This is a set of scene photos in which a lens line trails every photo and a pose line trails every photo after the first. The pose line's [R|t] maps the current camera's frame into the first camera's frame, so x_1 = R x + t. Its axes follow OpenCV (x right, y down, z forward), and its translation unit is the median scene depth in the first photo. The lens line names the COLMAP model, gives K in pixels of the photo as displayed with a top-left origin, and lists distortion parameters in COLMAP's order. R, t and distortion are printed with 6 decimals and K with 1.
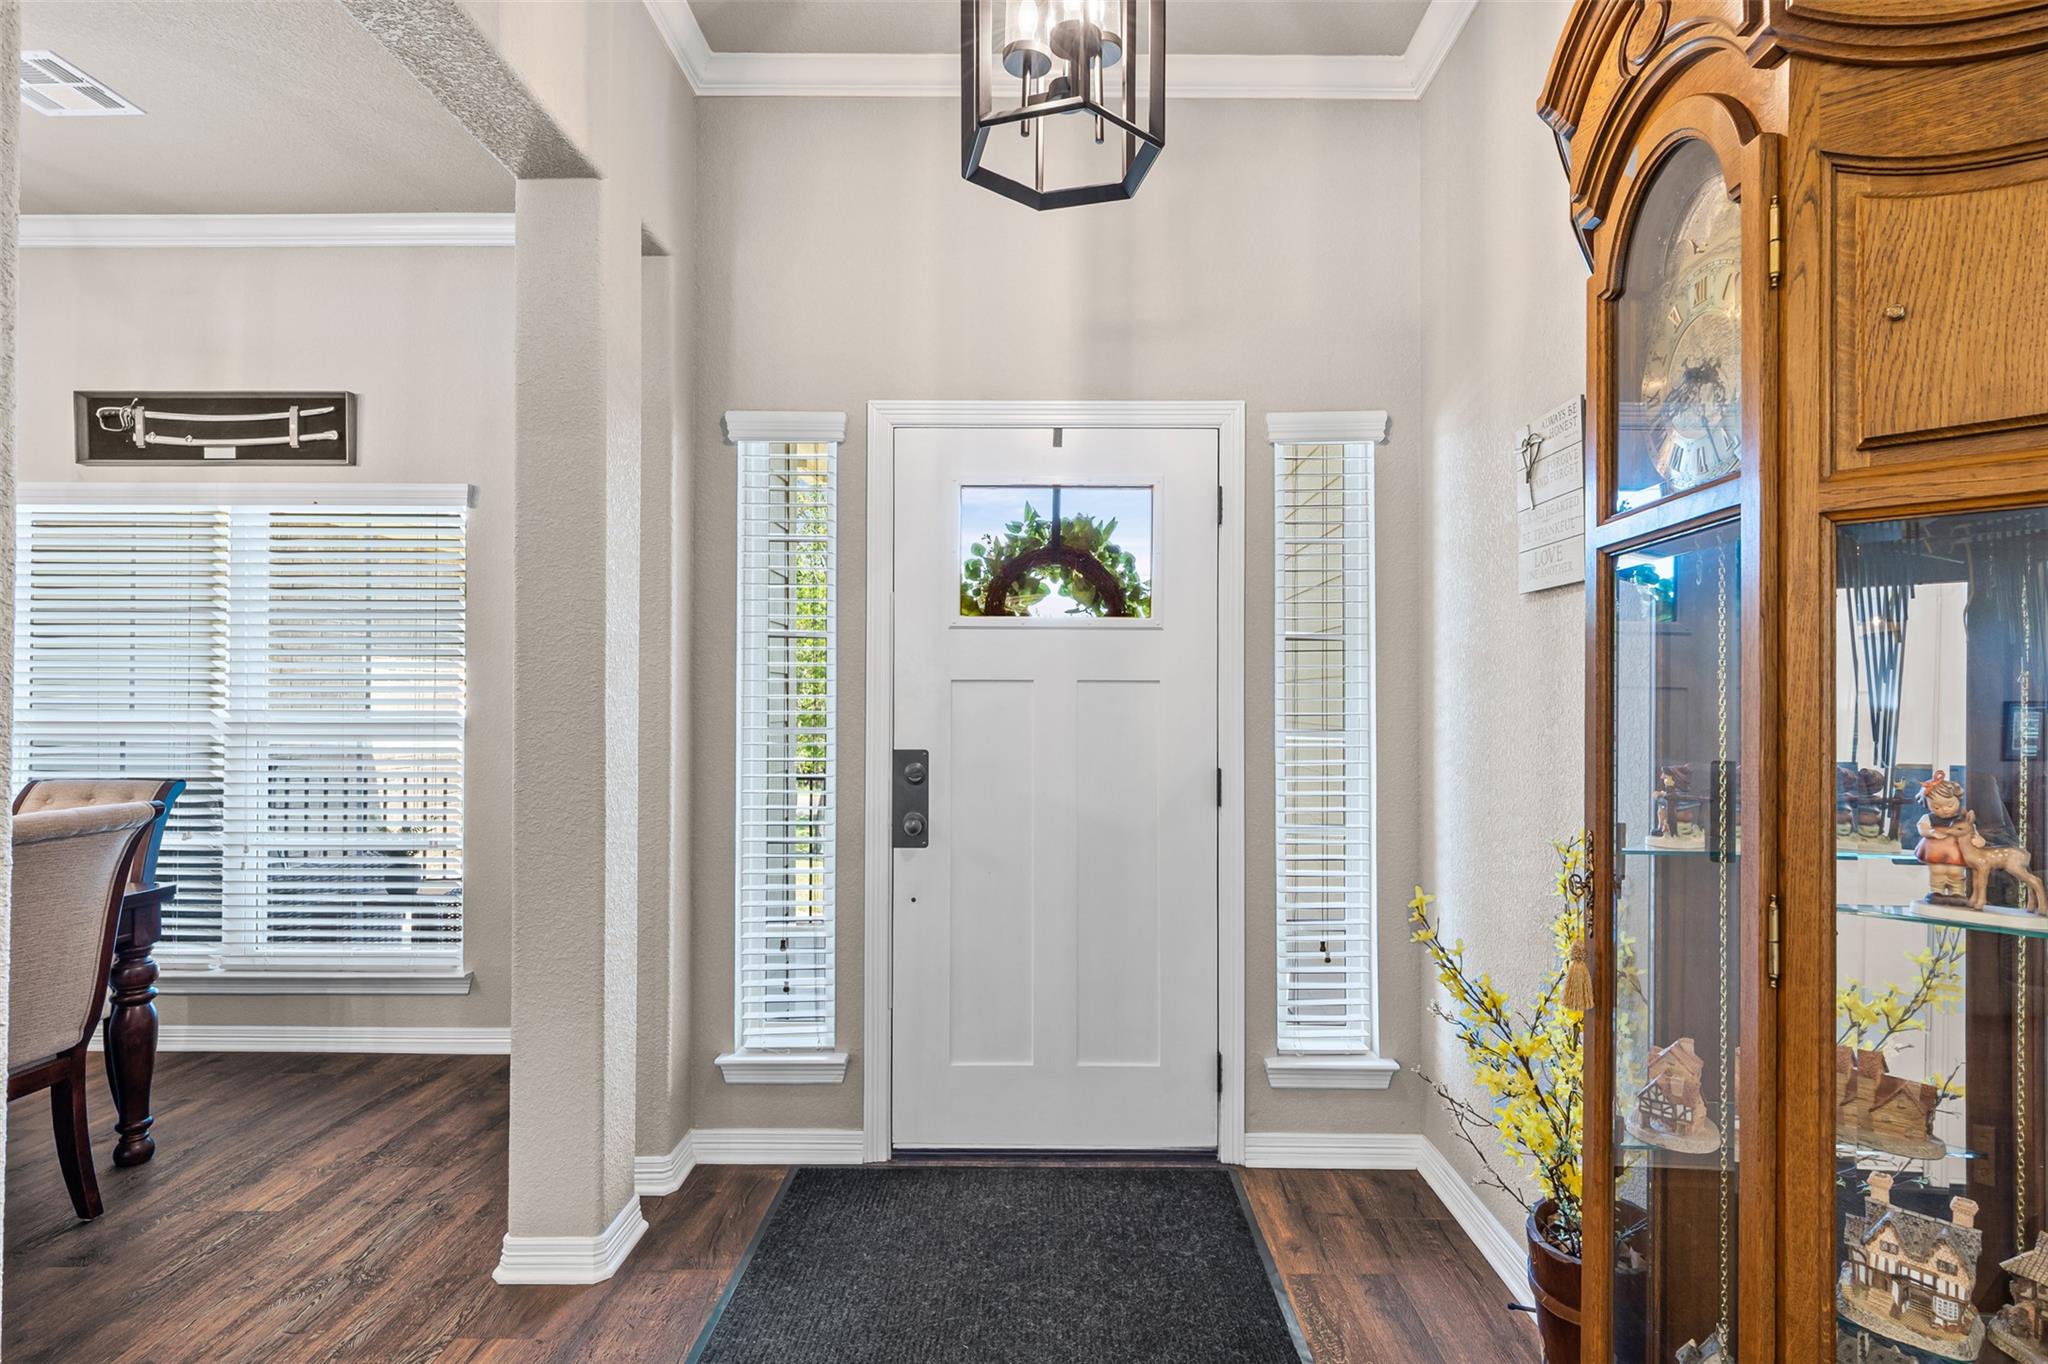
lens RADIAL K [[1062.4, 0, 1024.0], [0, 1062.4, 685.6], [0, 0, 1]] dist [-0.000299, -0.000034]
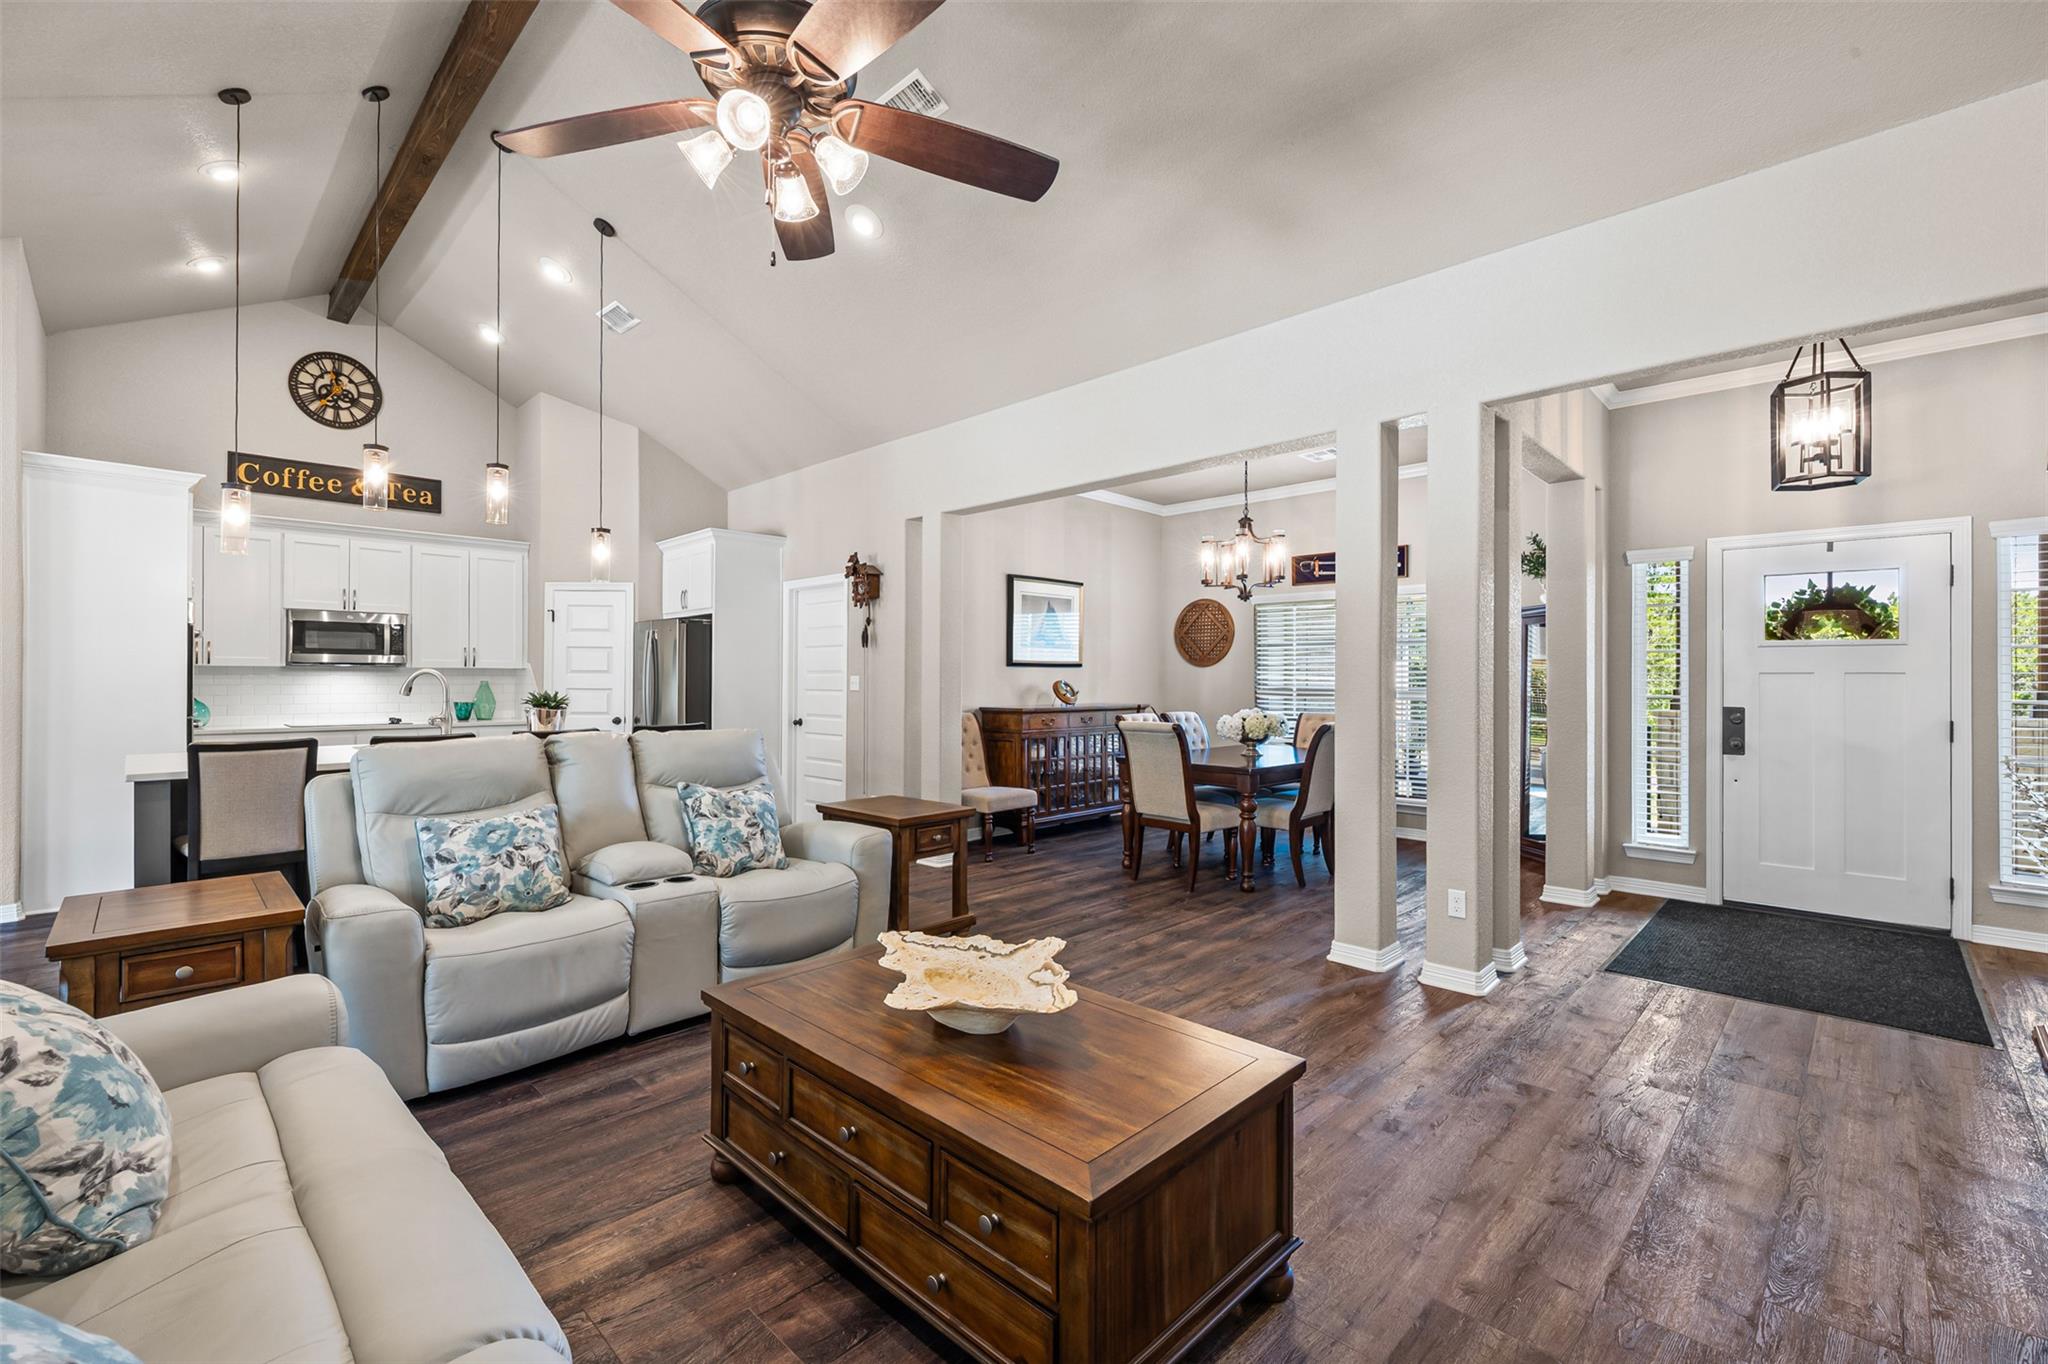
lens RADIAL K [[886.2, 0, 1025.1], [0, 886.2, 675.2], [0, 0, 1]] dist [-0.001210, 0.000300]
pose [[0.740249, -0.002857, -0.672327, 0.029775], [0.000767, 0.999994, -0.003404, 0.004108], [0.672333, 0.002004, 0.740246, -1.174048]]
